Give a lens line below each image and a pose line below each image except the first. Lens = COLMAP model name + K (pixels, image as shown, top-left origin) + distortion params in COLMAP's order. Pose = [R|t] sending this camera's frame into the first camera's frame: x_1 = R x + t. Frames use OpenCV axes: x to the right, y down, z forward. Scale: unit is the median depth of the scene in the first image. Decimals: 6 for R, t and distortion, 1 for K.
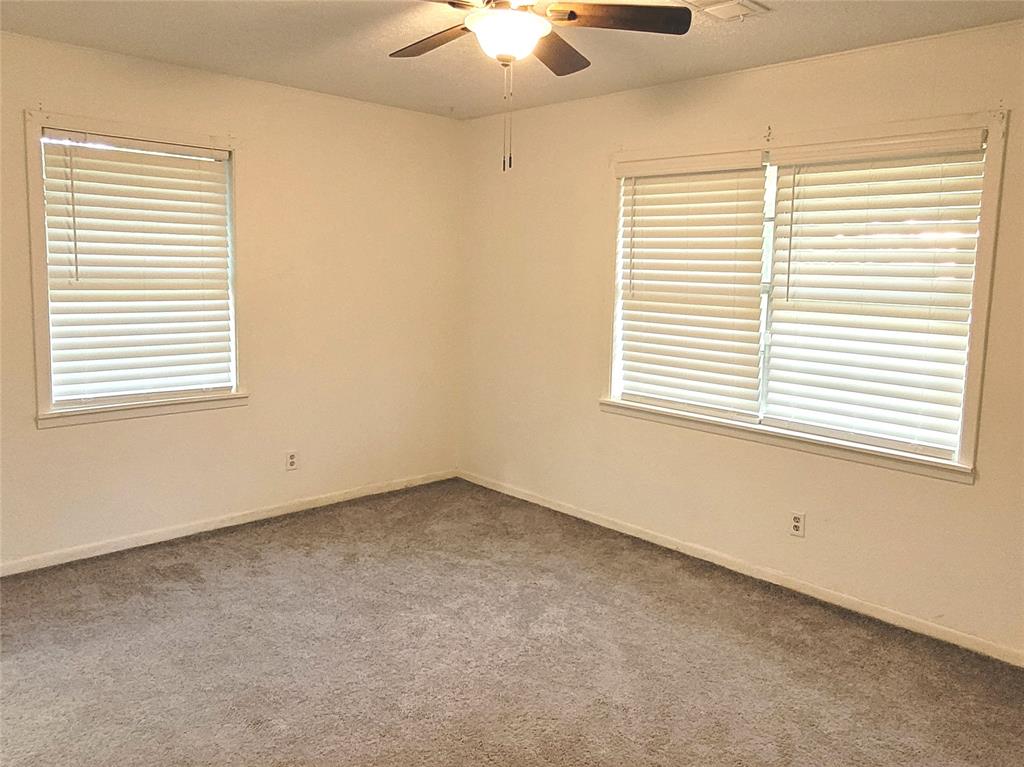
lens RADIAL K [[776.8, 0, 511.8], [0, 776.8, 377.7], [0, 0, 1]] dist [-0.002537, 0.010521]
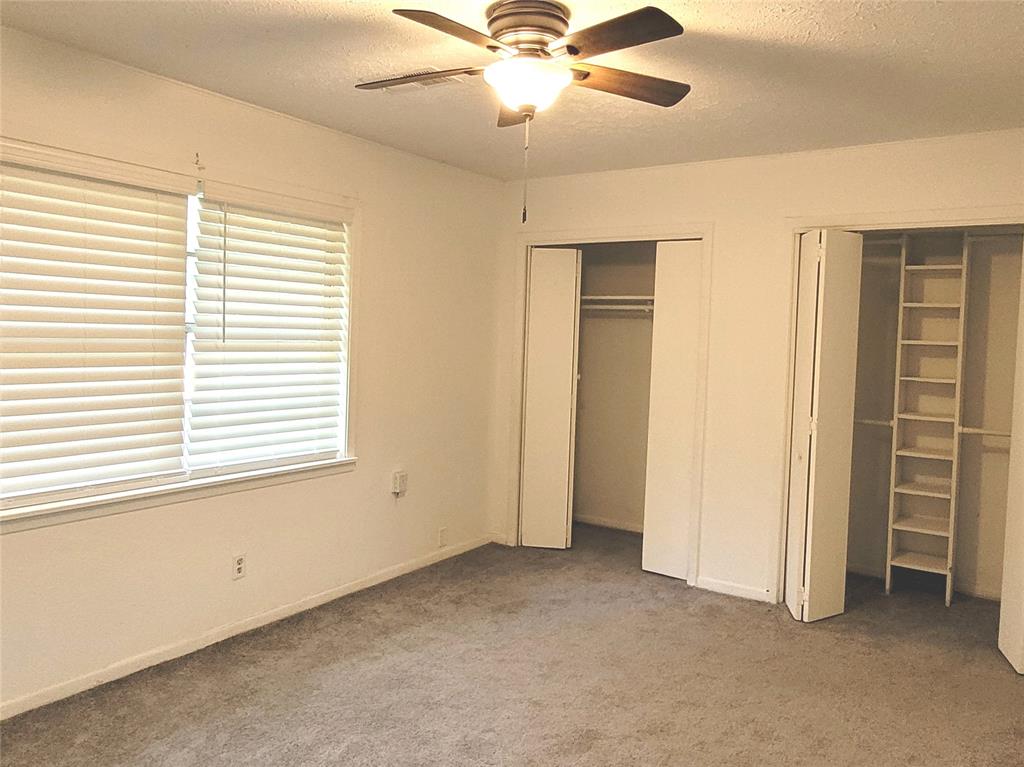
lens RADIAL K [[776.8, 0, 512.7], [0, 776.8, 386.4], [0, 0, 1]] dist [-0.002537, 0.010521]
pose [[-0.223610, -0.097216, 0.969818, -0.646663], [0.109643, 0.986189, 0.124138, -0.121690], [-0.968492, 0.134092, -0.209863, 0.842402]]
